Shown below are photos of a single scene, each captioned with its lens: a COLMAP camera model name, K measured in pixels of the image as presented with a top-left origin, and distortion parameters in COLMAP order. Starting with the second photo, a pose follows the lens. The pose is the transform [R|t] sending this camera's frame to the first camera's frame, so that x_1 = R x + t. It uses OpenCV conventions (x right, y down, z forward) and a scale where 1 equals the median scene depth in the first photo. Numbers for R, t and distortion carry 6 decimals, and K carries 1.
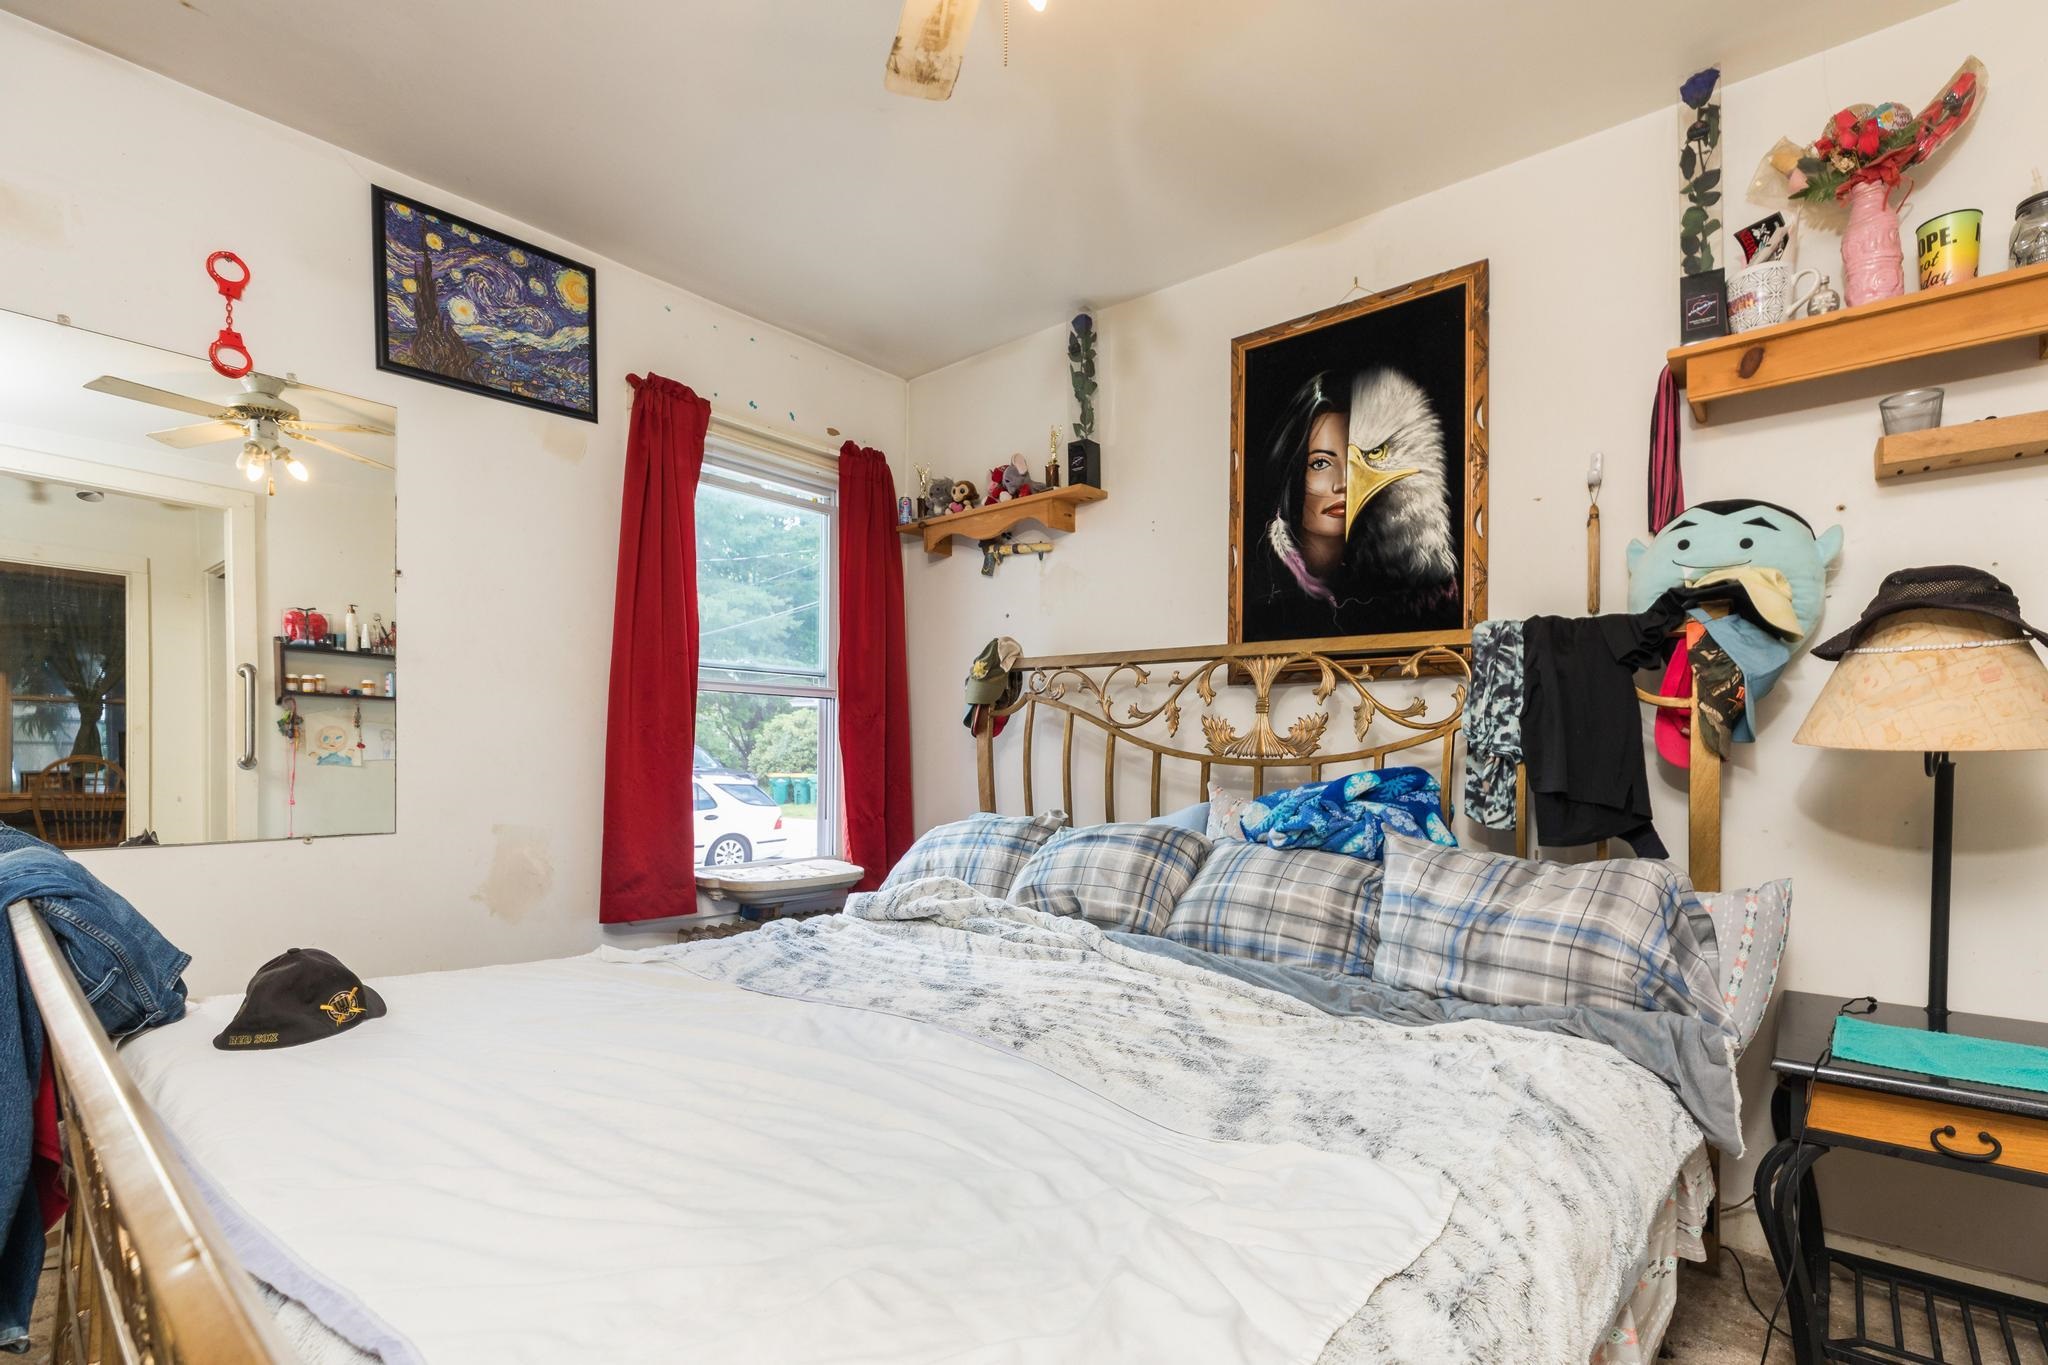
lens RADIAL K [[940.2, 0, 1047.5], [0, 940.2, 750.9], [0, 0, 1]] dist [-0.001271, 0.000813]
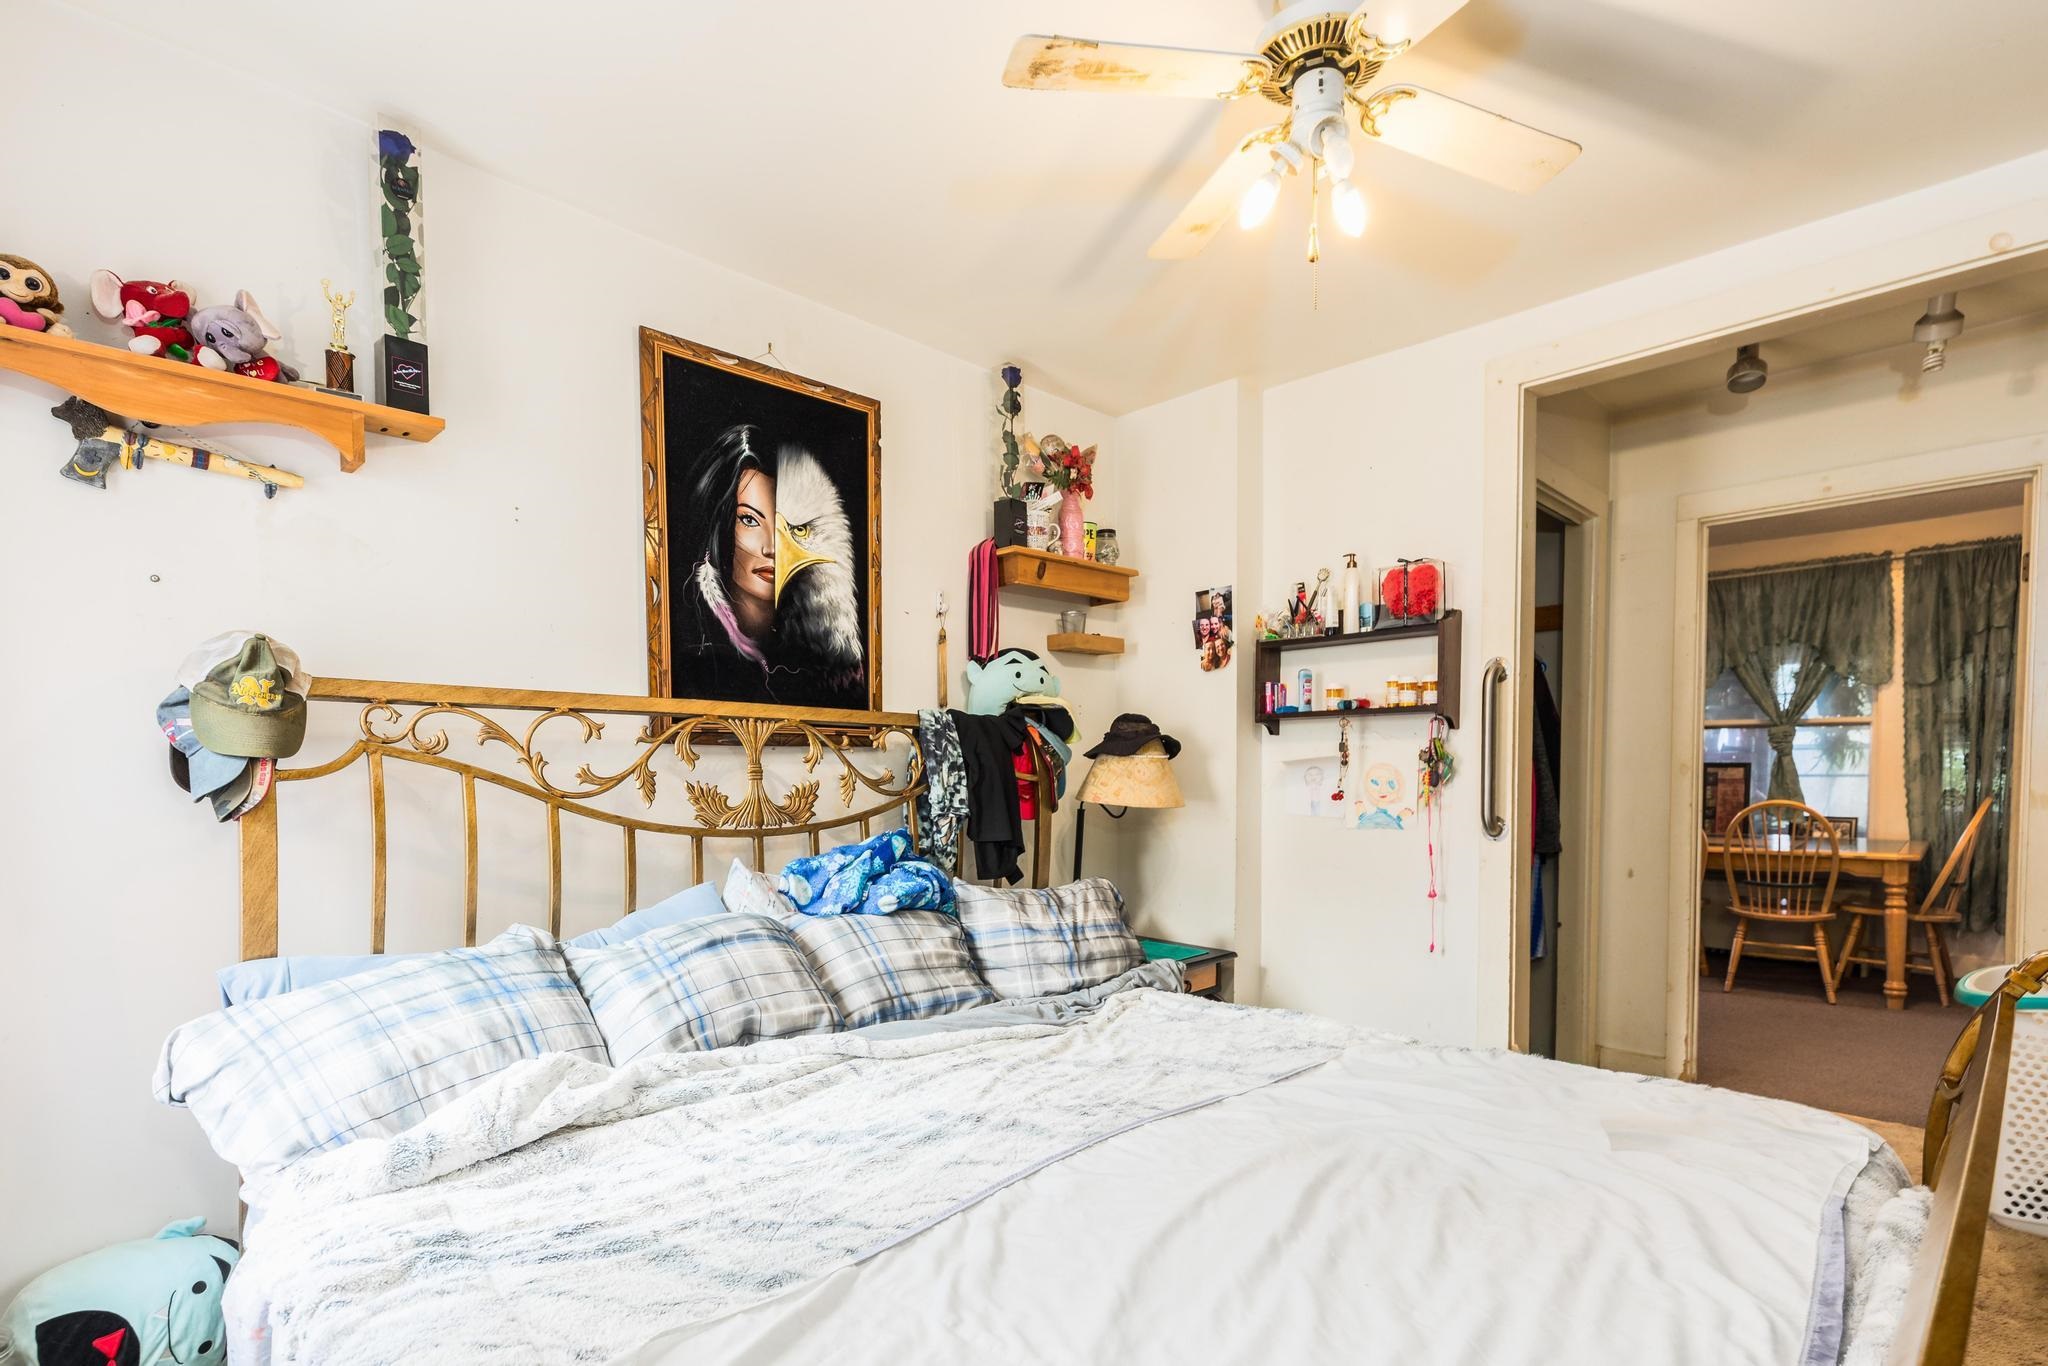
lens RADIAL K [[987.7, 0, 1026.4], [0, 987.7, 801.4], [0, 0, 1]] dist [0.001362, 0.000080]
pose [[0.093339, -0.039448, 0.994853, -0.759473], [0.001249, 0.999219, 0.039504, -0.059978], [-0.995634, -0.002445, 0.093315, 0.667145]]
